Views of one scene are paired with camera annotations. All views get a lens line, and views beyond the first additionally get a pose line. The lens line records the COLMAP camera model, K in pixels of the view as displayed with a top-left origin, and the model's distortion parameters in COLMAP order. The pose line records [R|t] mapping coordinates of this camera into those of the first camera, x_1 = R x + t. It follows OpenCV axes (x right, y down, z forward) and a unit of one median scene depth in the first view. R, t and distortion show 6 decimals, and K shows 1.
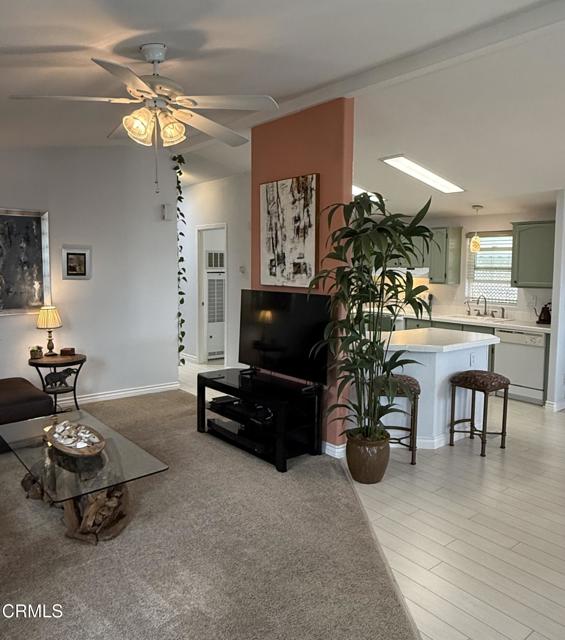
lens RADIAL K [[505.5, 0, 308.0], [0, 505.5, 307.1], [0, 0, 1]] dist [-0.001393, -0.002681]
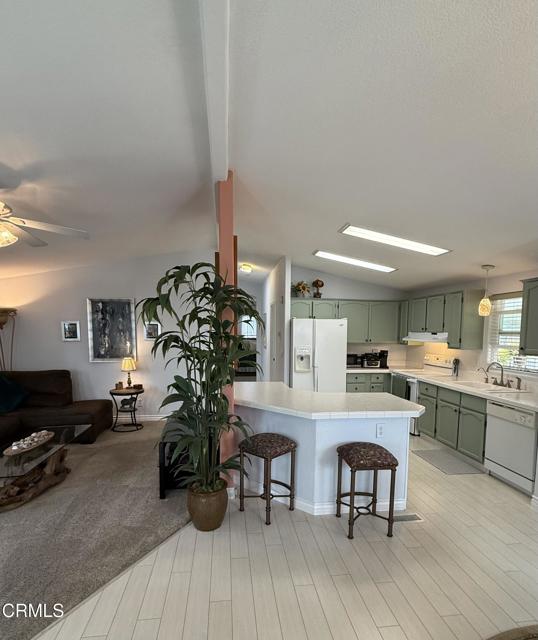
lens RADIAL K [[346.3, 0, 264.8], [0, 346.3, 360.3], [0, 0, 1]] dist [-0.002116, 0.001269]
pose [[0.832582, 0.041088, -0.552376, 0.443181], [-0.040964, 0.999082, 0.012572, -0.023108], [0.552385, 0.012160, 0.833500, 0.312224]]
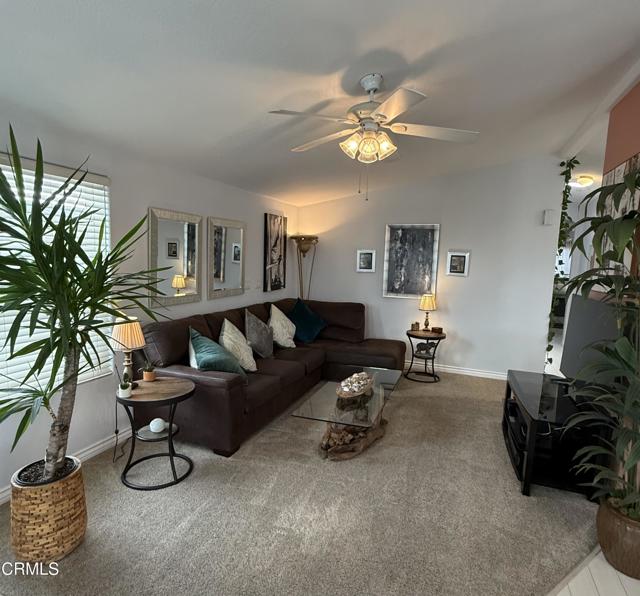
lens RADIAL K [[384.9, 0, 318.4], [0, 384.9, 304.1], [0, 0, 1]] dist [-0.005708, 0.001275]
pose [[0.476414, 0.110272, -0.872279, 0.243387], [-0.103946, 0.992210, 0.068661, -0.015342], [0.873055, 0.057959, 0.484165, 0.235066]]
